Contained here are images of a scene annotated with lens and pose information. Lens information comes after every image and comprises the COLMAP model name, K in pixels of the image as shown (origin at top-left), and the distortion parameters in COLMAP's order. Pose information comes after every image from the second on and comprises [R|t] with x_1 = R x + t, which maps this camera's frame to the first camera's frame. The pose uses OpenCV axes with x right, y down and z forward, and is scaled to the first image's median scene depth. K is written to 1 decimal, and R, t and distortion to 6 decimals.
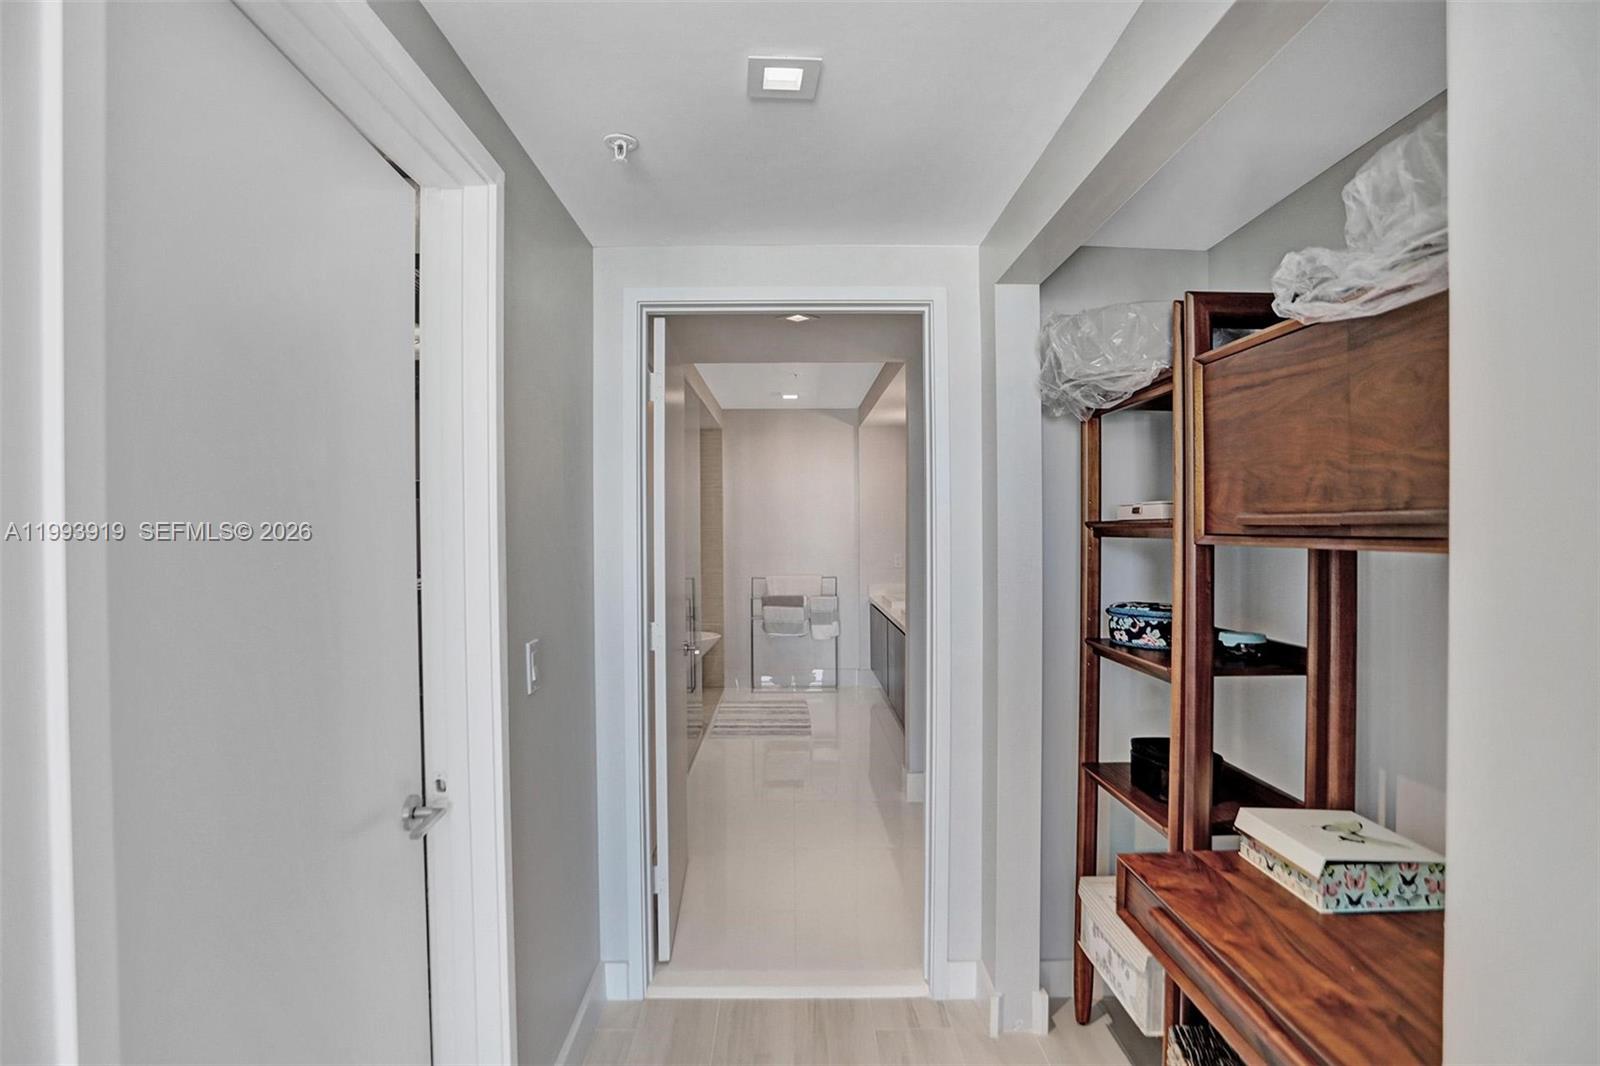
lens RADIAL K [[811.8, 0, 790.8], [0, 811.8, 544.3], [0, 0, 1]] dist [-0.054765, 0.024621]
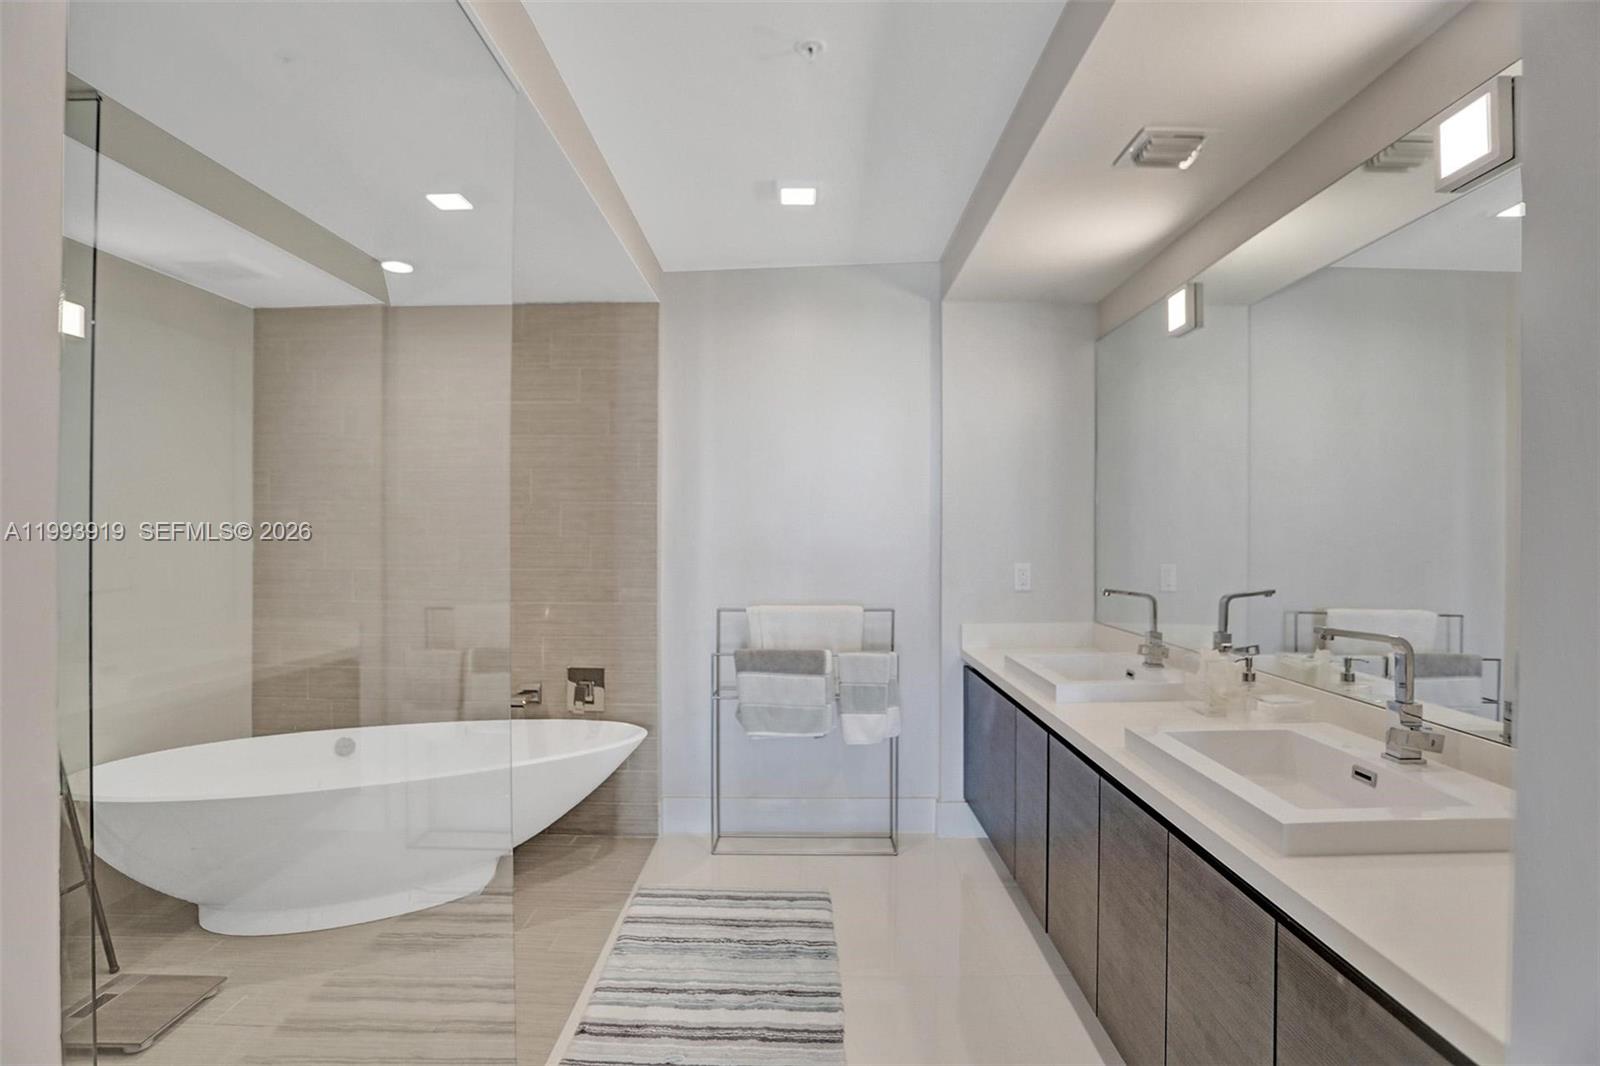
lens RADIAL K [[811.8, 0, 782.3], [0, 811.8, 529.7], [0, 0, 1]] dist [-0.054765, 0.024621]
pose [[0.999570, 0.007667, -0.028306, 0.003811], [-0.008195, 0.999794, -0.018574, 0.003052], [0.028158, 0.018798, 0.999427, 0.529568]]
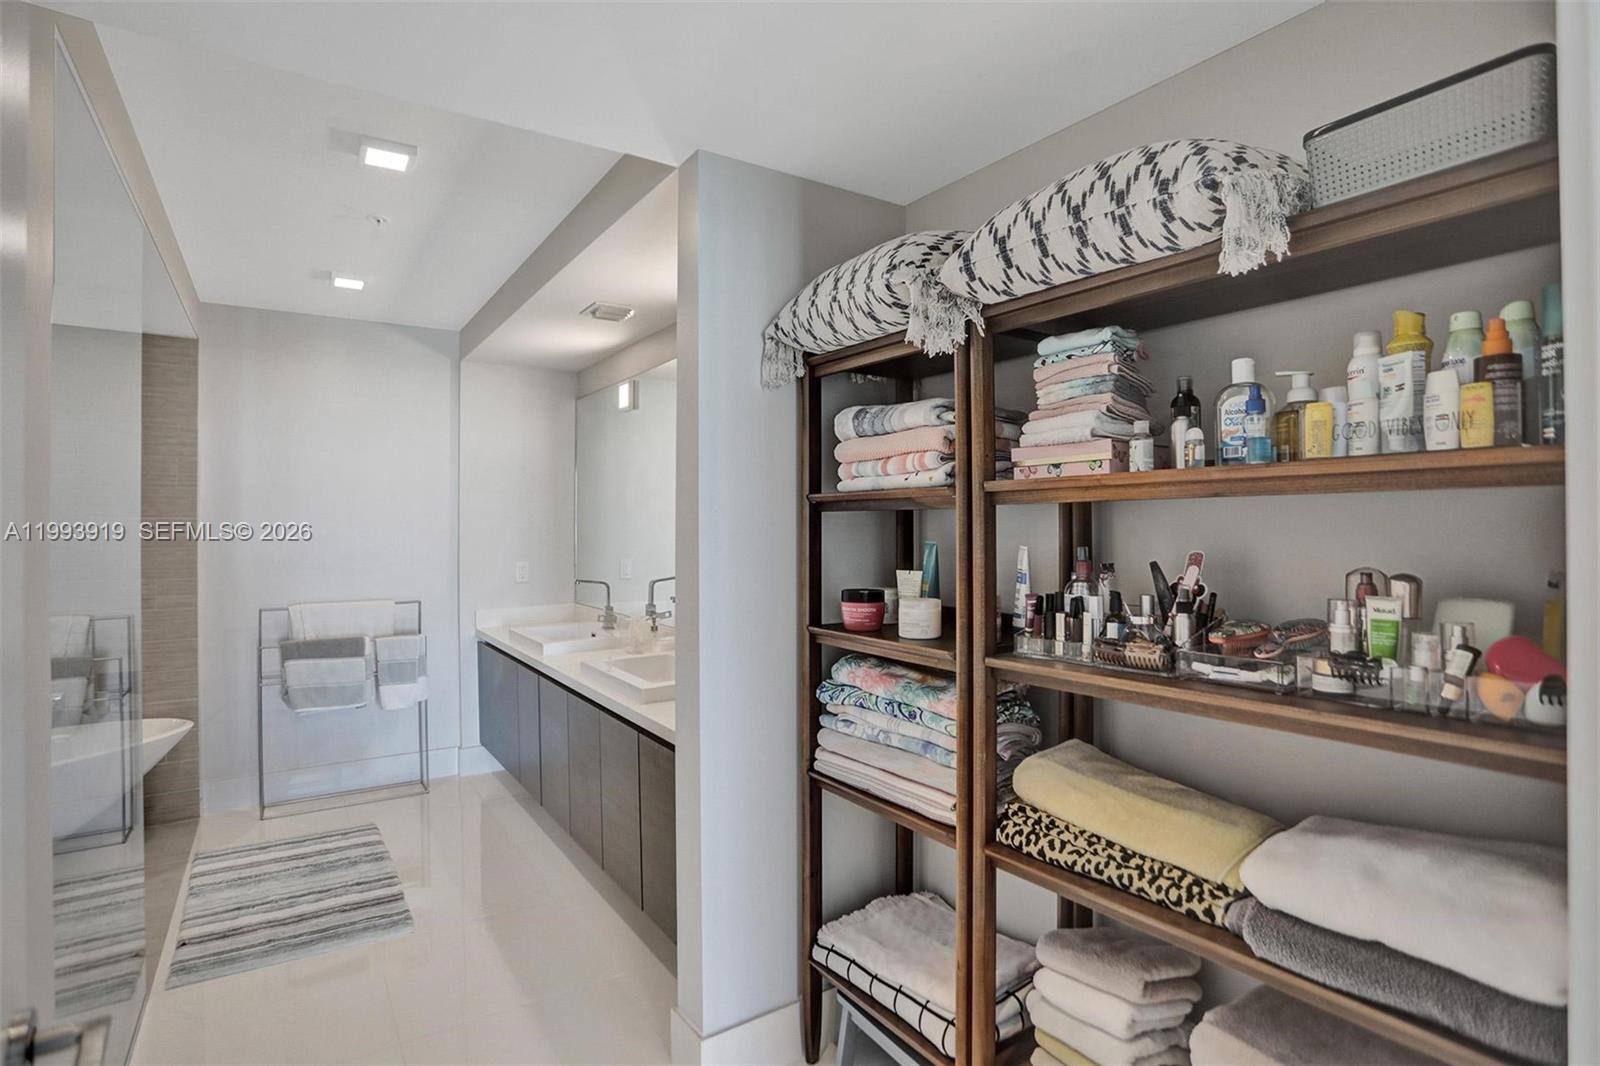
lens RADIAL K [[811.8, 0, 776.1], [0, 811.8, 515.5], [0, 0, 1]] dist [-0.054765, 0.024621]
pose [[0.847281, 0.005143, 0.531120, -0.038838], [0.006401, 0.999782, -0.019892, -0.009870], [-0.531107, 0.020254, 0.847063, 0.356999]]
